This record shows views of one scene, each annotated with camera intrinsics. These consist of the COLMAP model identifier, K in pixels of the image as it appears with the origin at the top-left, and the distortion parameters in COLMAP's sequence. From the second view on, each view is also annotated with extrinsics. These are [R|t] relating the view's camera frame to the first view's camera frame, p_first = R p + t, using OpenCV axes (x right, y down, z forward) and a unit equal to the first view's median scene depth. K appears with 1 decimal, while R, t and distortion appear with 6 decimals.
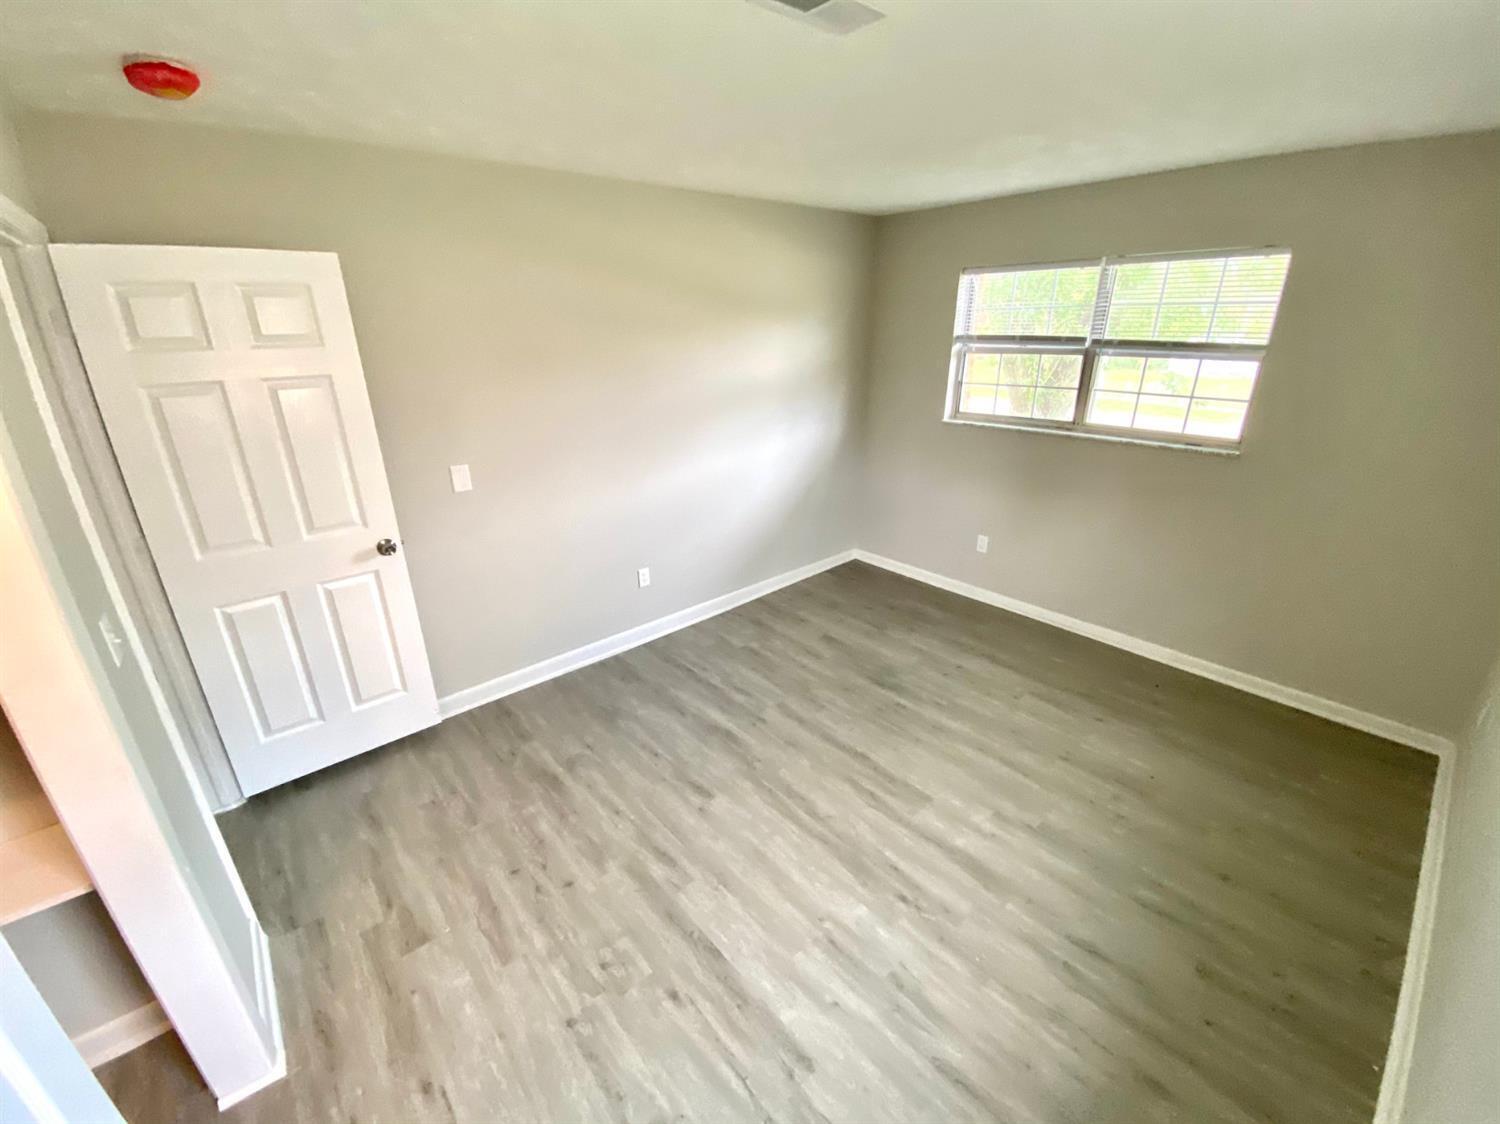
lens RADIAL K [[609.9, 0, 748.6], [0, 609.9, 554.4], [0, 0, 1]] dist [0.064293, -0.048757]
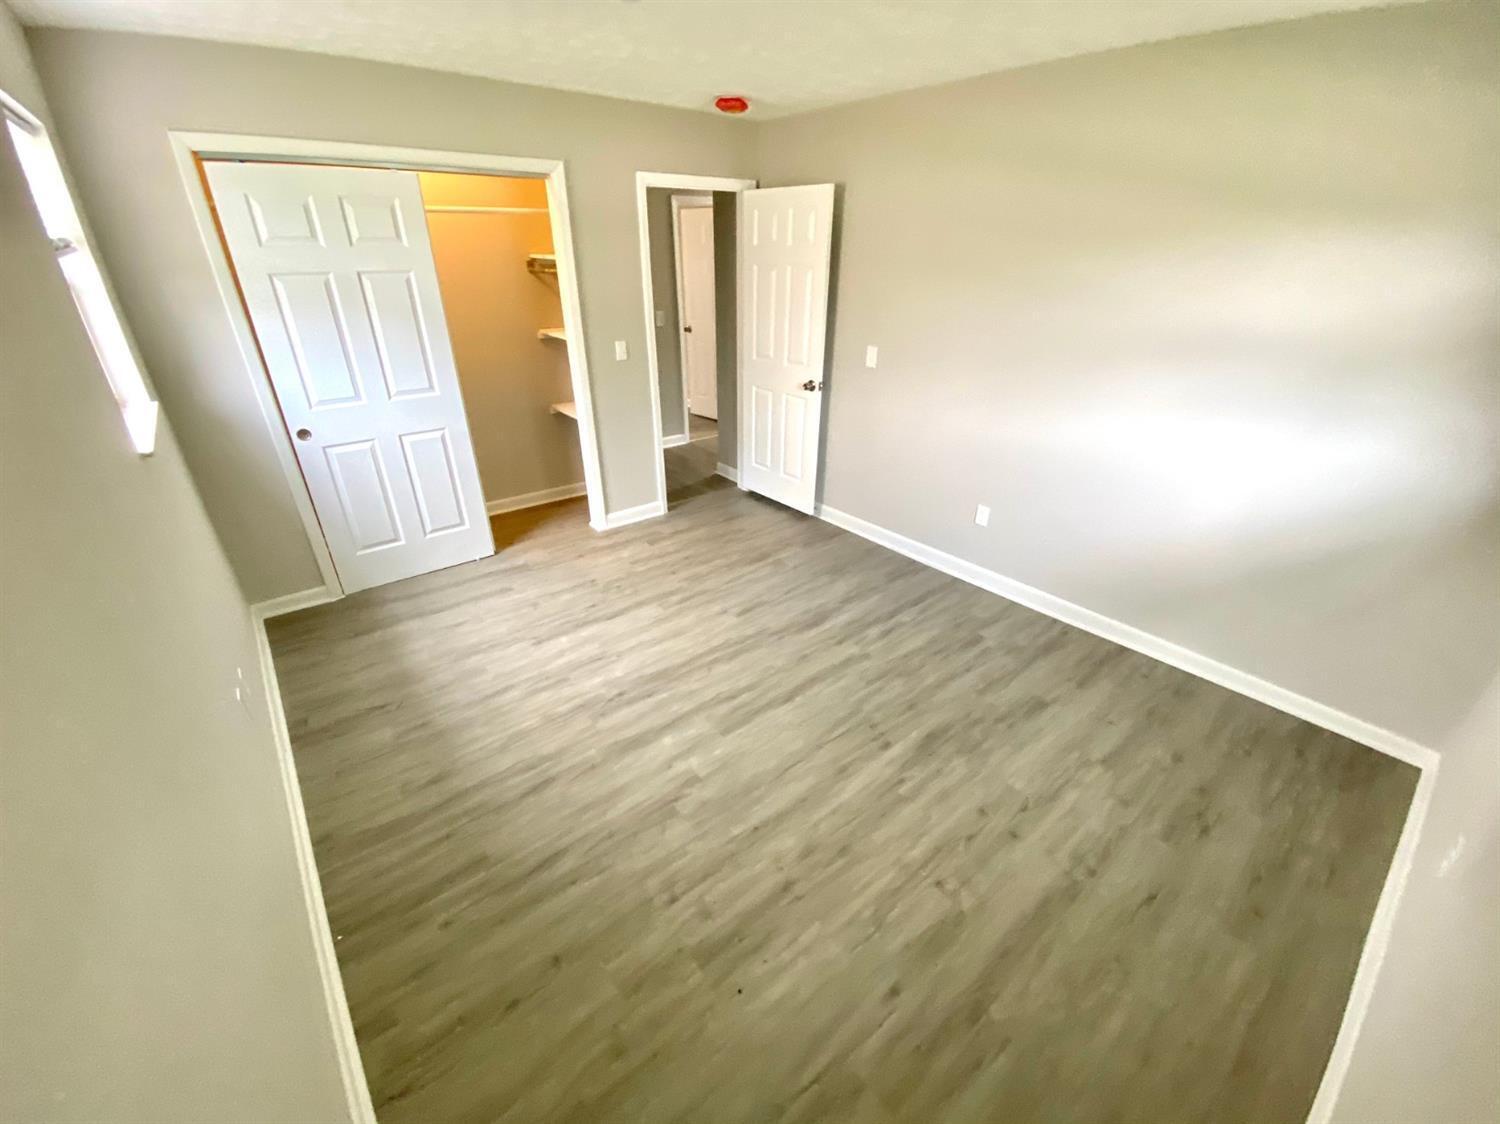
lens RADIAL K [[609.9, 0, 748.6], [0, 609.9, 554.4], [0, 0, 1]] dist [0.064293, -0.048757]
pose [[-0.028043, 0.454600, -0.890254, 1.012582], [-0.359622, 0.826384, 0.433314, -0.277262], [0.932676, 0.332307, 0.140310, 0.783030]]
